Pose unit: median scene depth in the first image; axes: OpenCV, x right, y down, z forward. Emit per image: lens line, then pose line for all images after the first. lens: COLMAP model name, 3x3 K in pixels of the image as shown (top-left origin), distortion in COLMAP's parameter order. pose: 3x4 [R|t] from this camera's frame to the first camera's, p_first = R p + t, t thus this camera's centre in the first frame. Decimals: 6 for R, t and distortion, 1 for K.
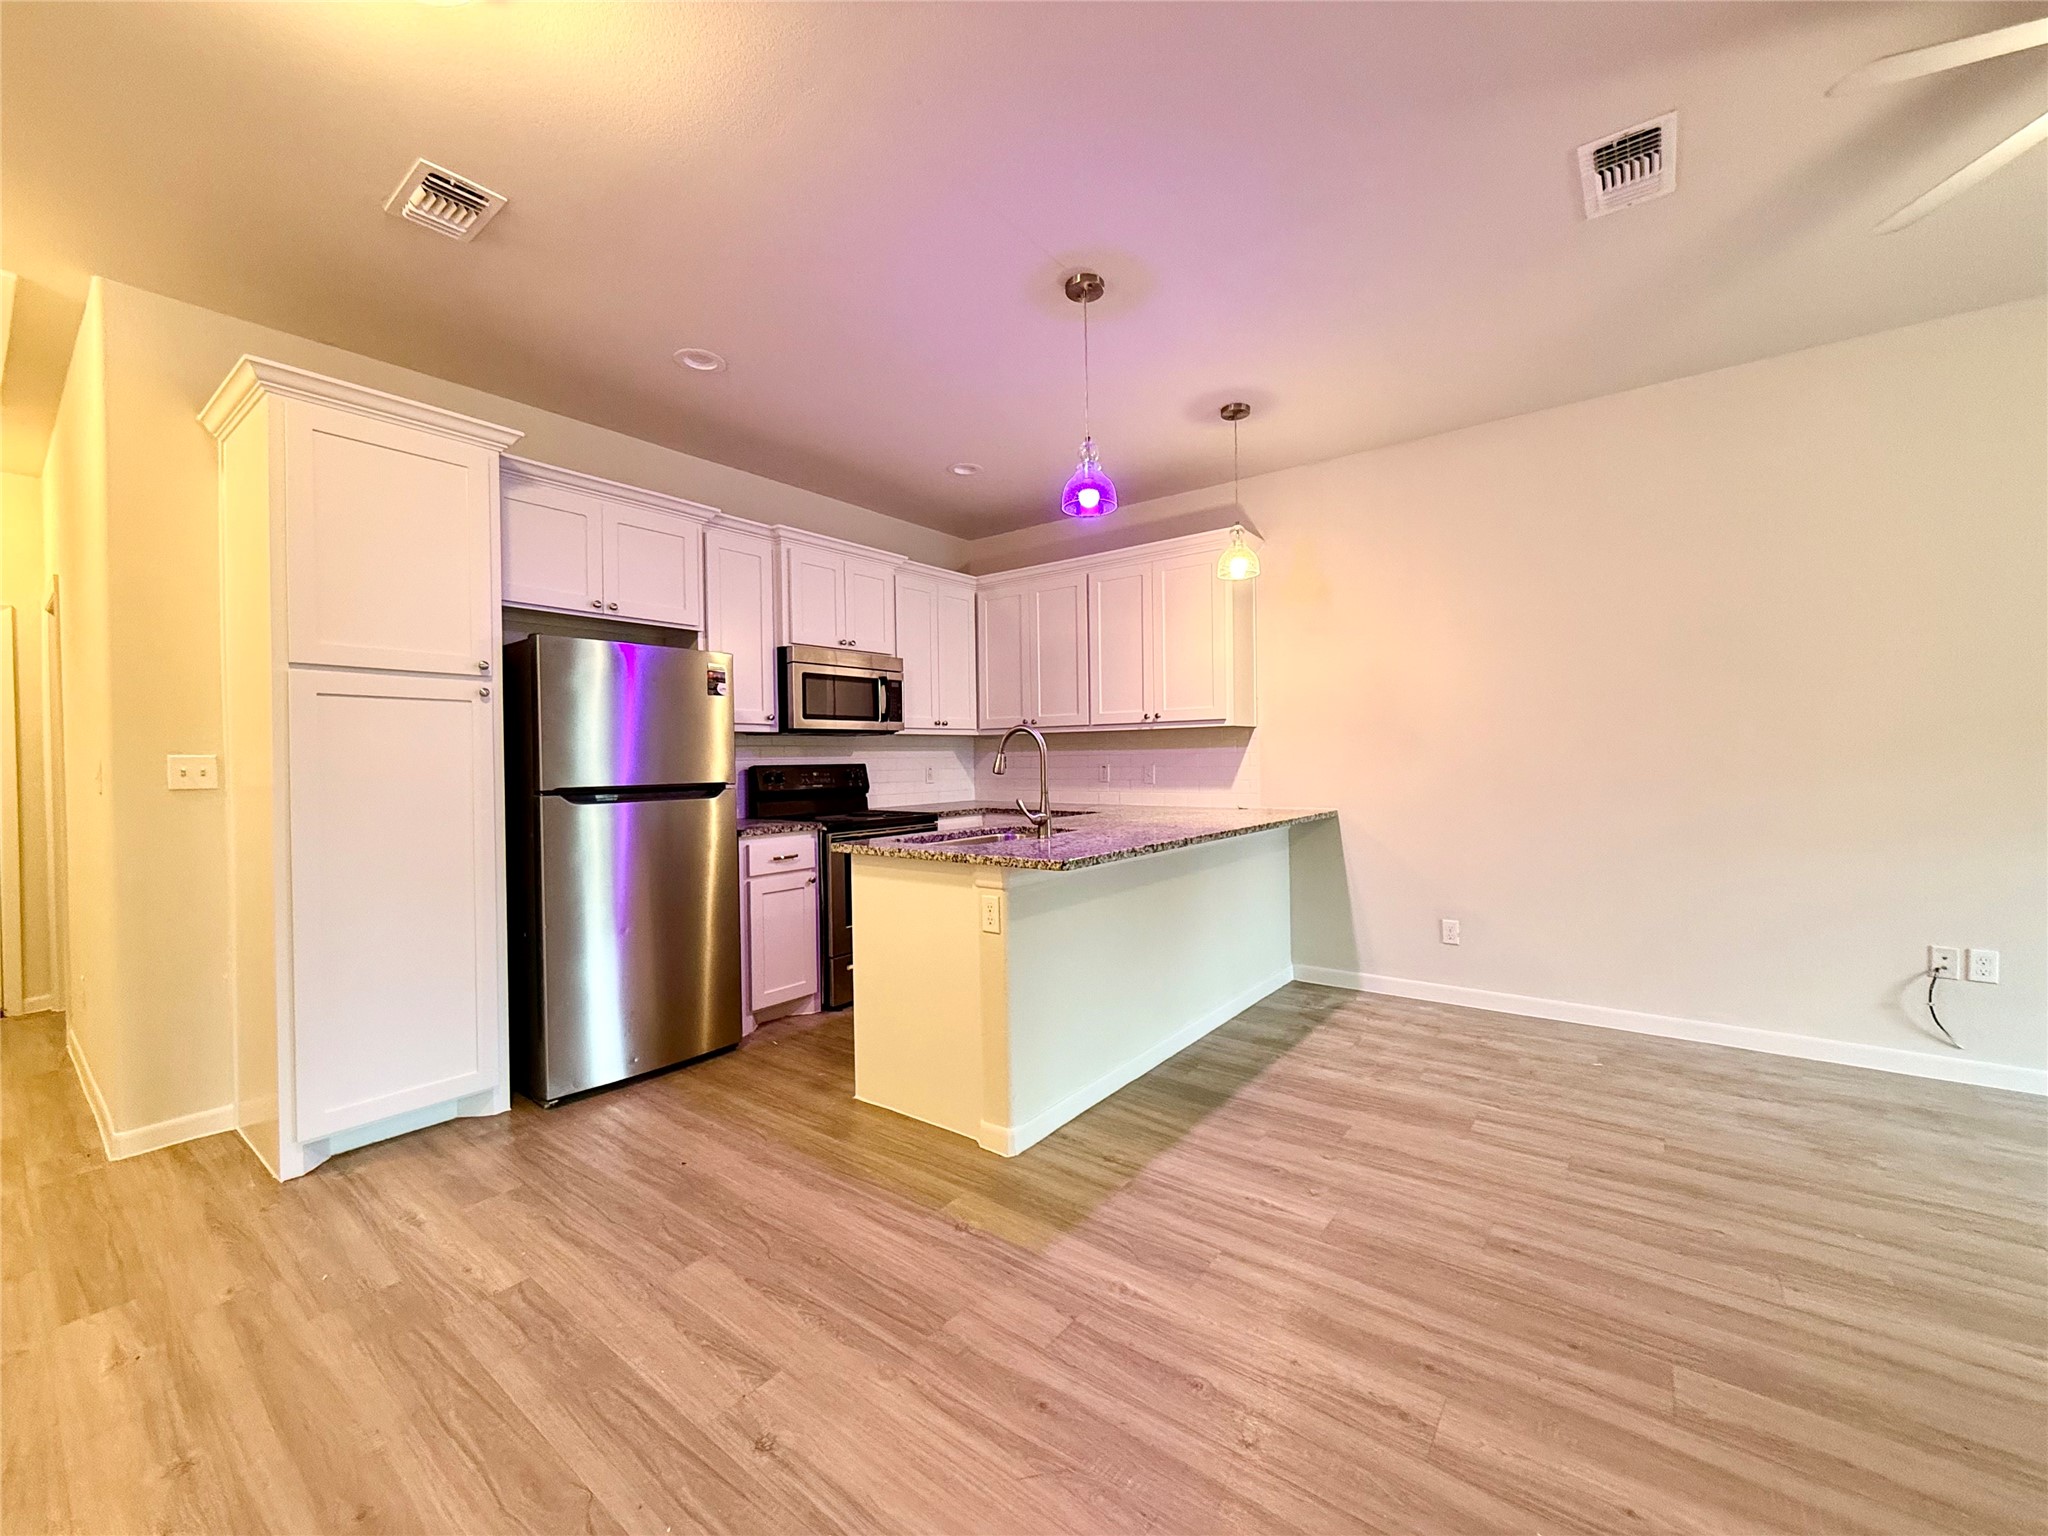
lens RADIAL K [[815.3, 0, 1026.1], [0, 815.3, 765.4], [0, 0, 1]] dist [0.000590, -0.000405]
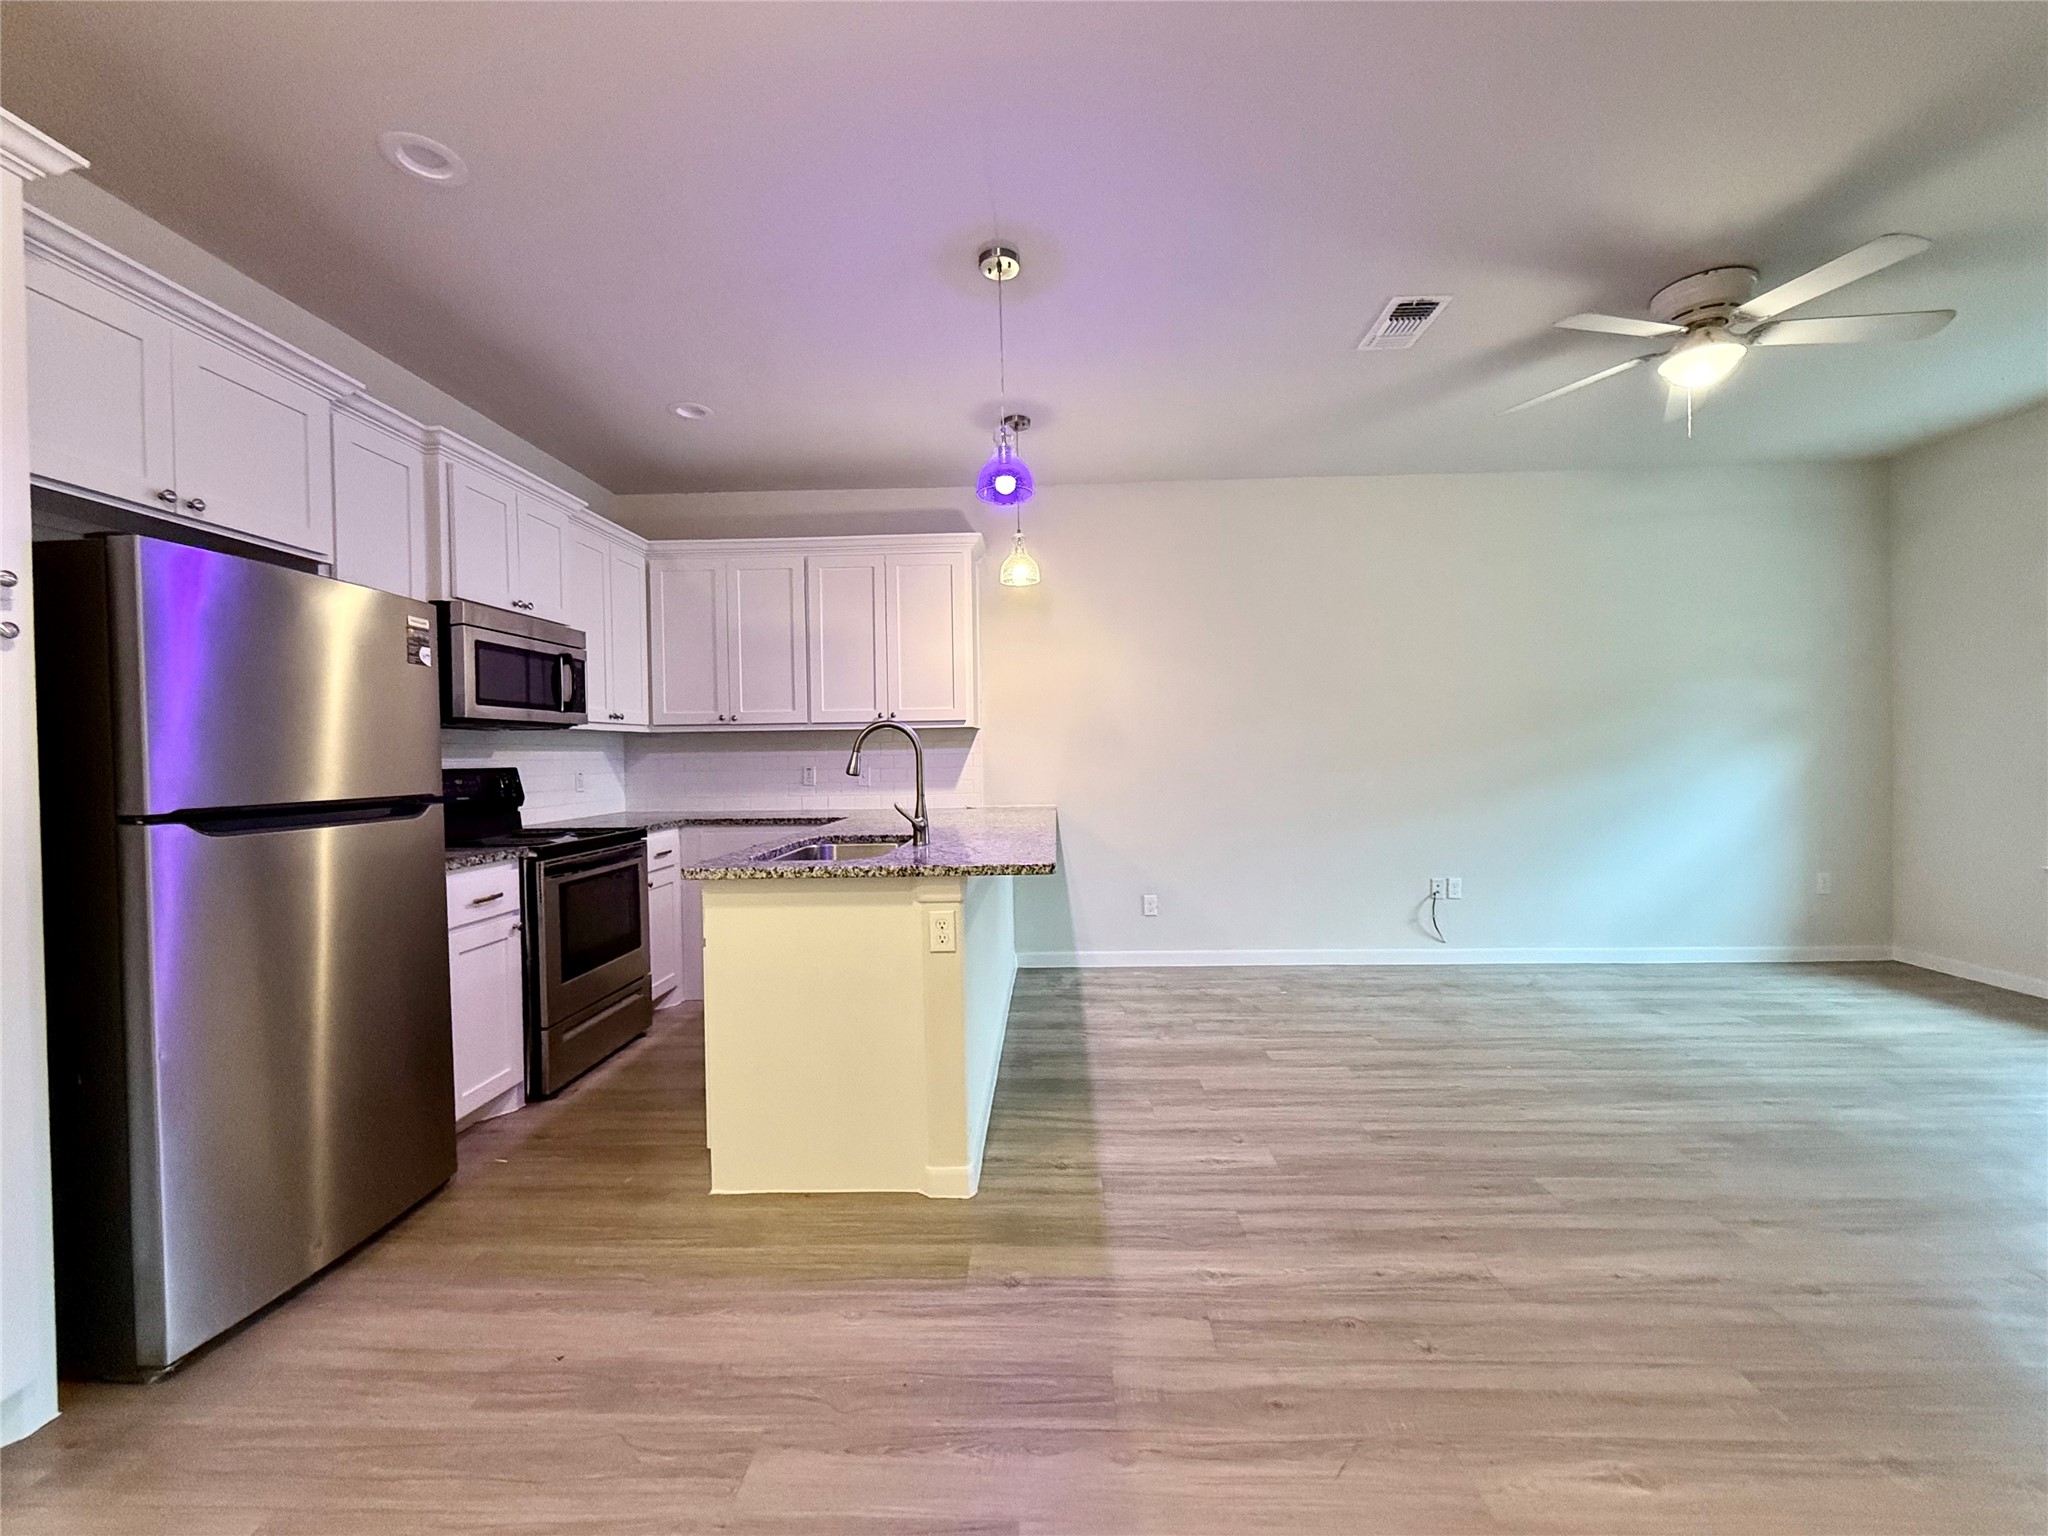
lens RADIAL K [[815.3, 0, 1026.1], [0, 815.3, 765.4], [0, 0, 1]] dist [0.000590, -0.000405]
pose [[0.813889, -0.006056, 0.580988, -0.362687], [0.009144, 0.999955, -0.002386, 0.003087], [-0.580948, 0.007255, 0.813908, 0.165221]]
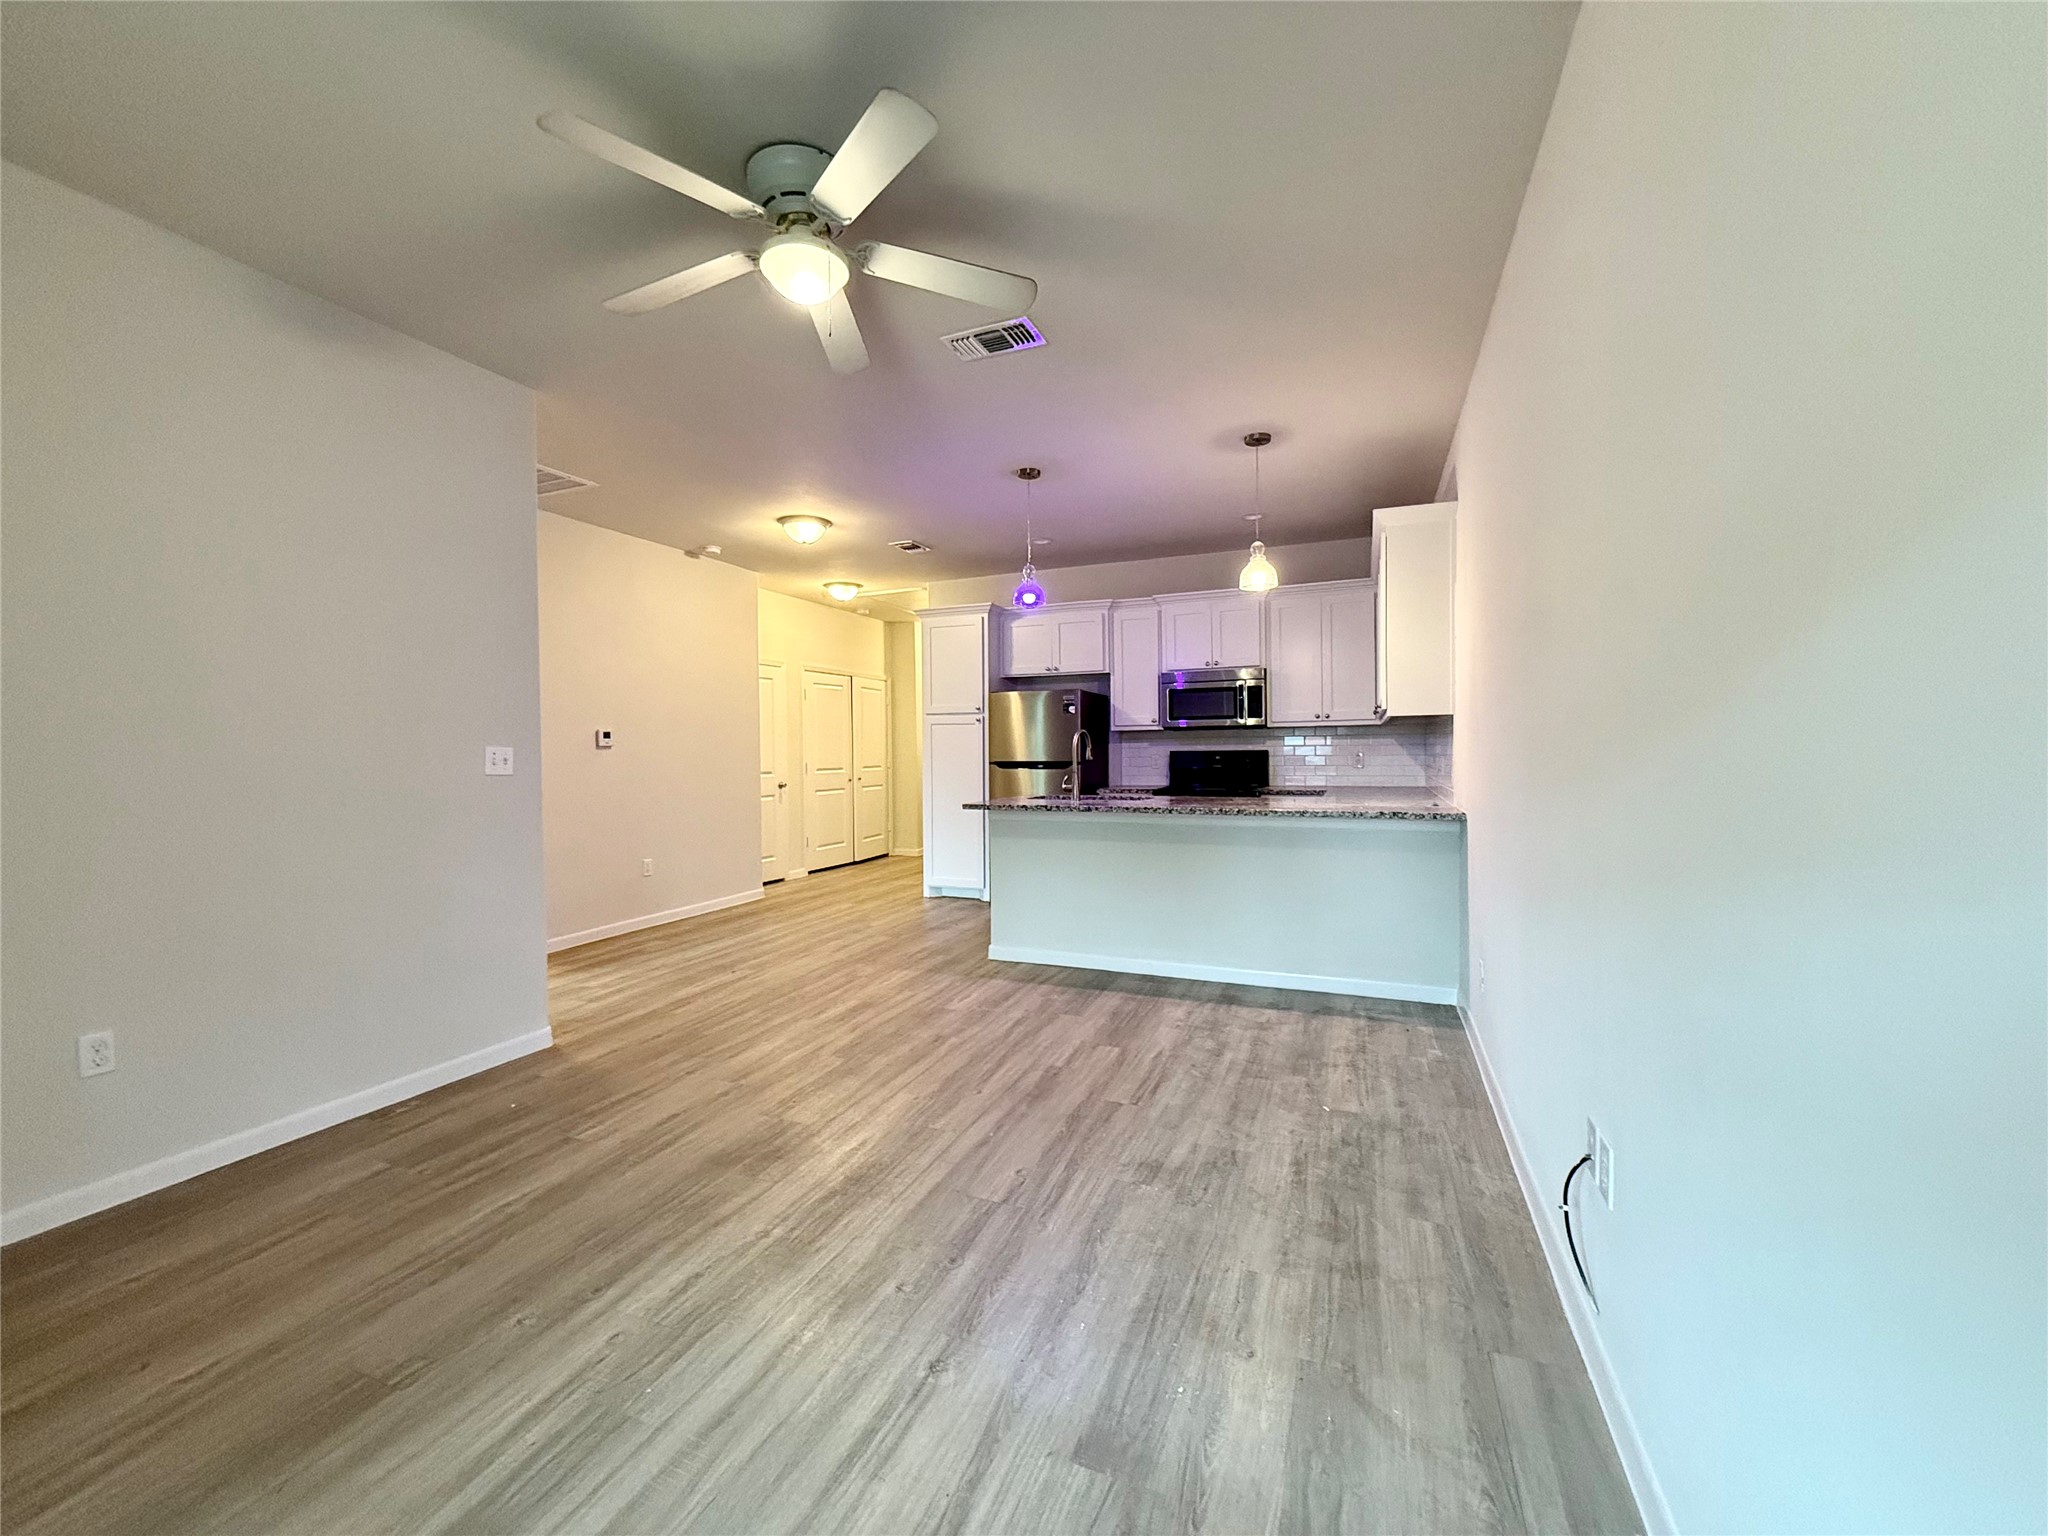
lens RADIAL K [[815.3, 0, 1026.1], [0, 815.3, 765.4], [0, 0, 1]] dist [0.000590, -0.000405]
pose [[0.259175, 0.030275, -0.965356, 1.355537], [-0.001320, 0.999519, 0.030991, -0.025533], [0.965830, -0.006758, 0.259090, 0.435241]]
